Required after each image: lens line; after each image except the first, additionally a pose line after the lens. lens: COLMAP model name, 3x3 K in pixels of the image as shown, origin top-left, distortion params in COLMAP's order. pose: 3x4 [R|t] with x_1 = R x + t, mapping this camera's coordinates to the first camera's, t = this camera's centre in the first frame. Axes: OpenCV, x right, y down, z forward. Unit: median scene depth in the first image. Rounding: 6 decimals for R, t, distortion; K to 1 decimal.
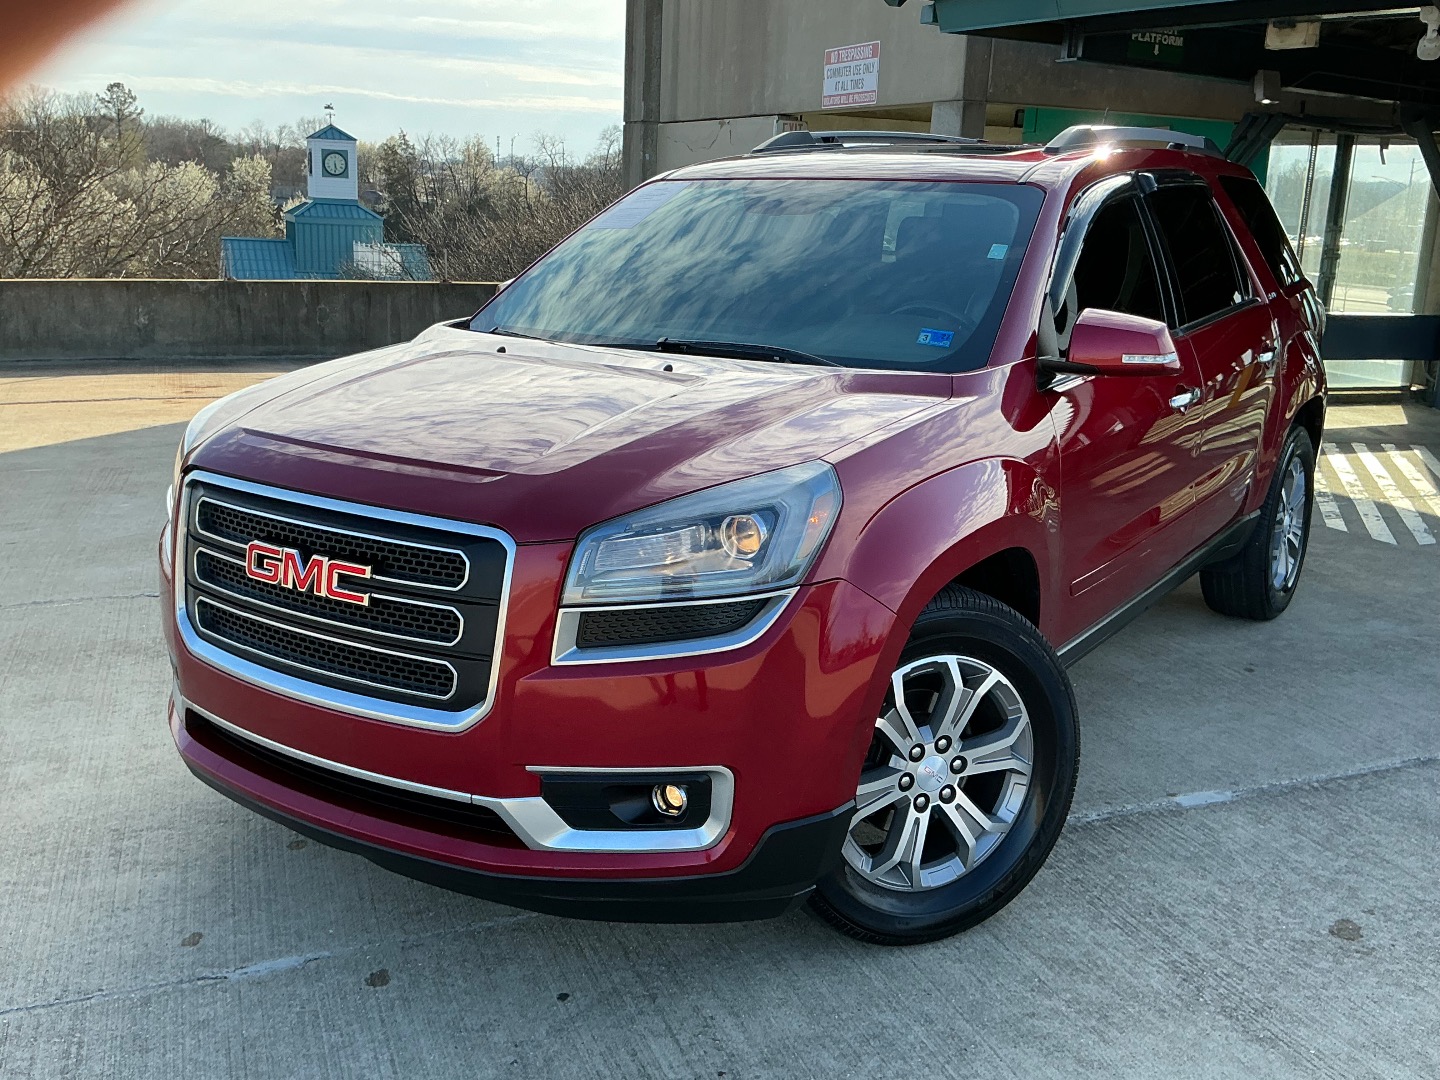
lens RADIAL K [[1432.3, 0, 718.6], [0, 1432.3, 547.9], [0, 0, 1]] dist [0.036198, 0.000000]
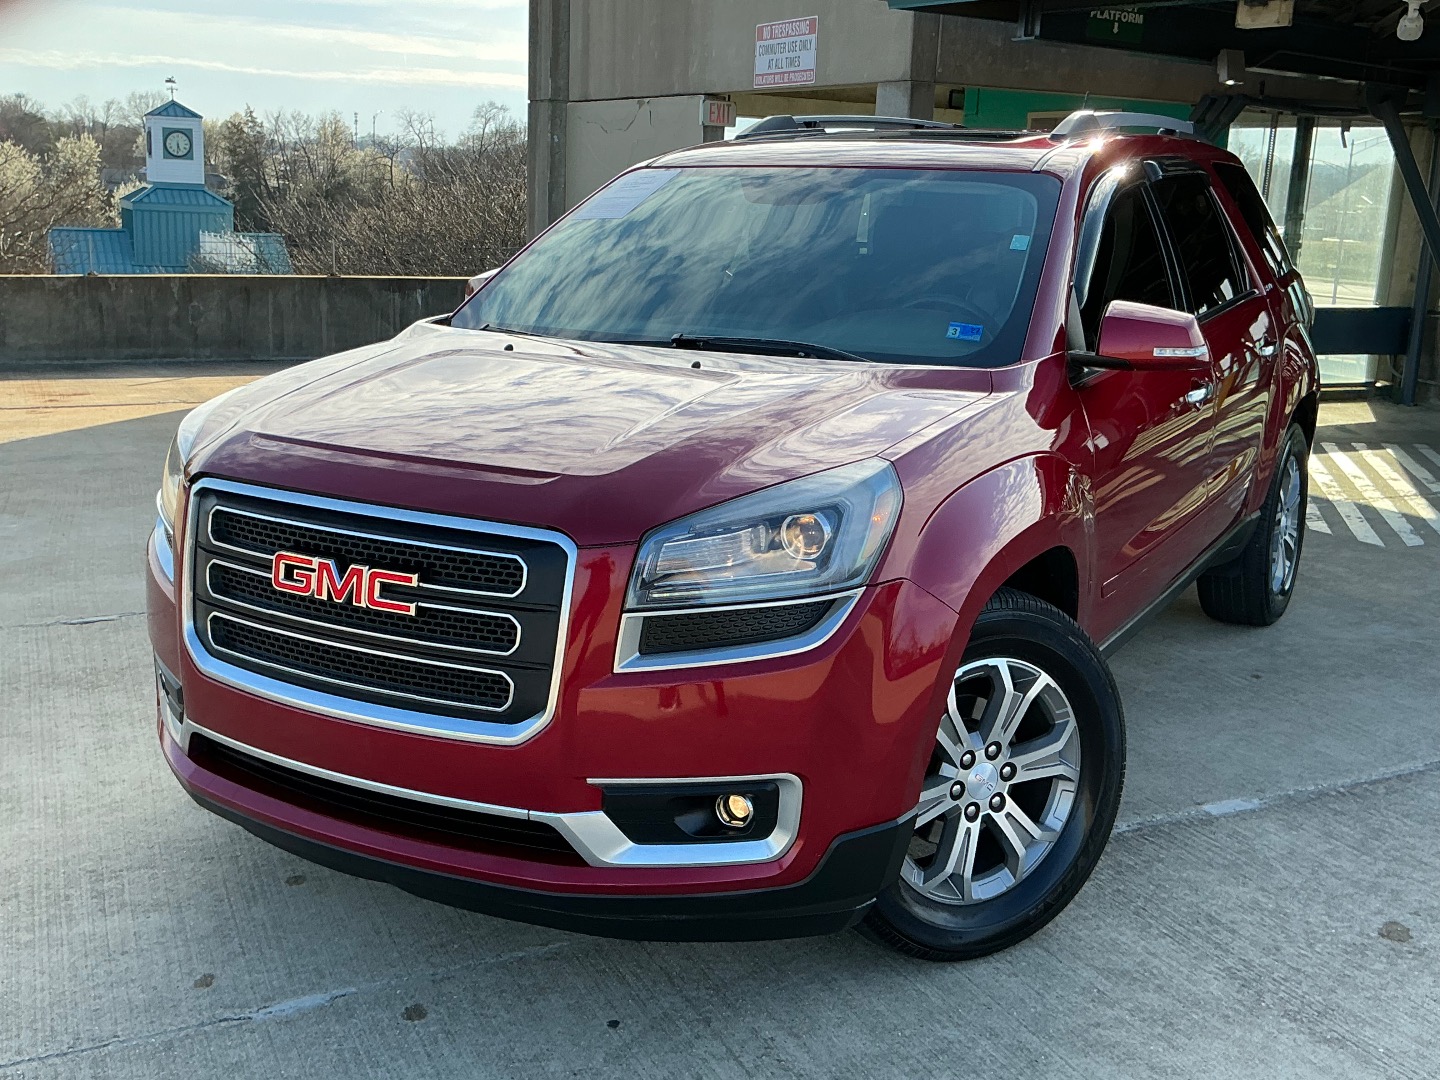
lens RADIAL K [[1588.0, 0, 721.6], [0, 1588.0, 545.8], [0, 0, 1]] dist [0.048214, 0.000000]
pose [[0.997334, -0.016566, 0.071069, -0.091514], [0.017619, 0.999744, -0.014220, 0.009989], [-0.070815, 0.015435, 0.997370, -0.055134]]
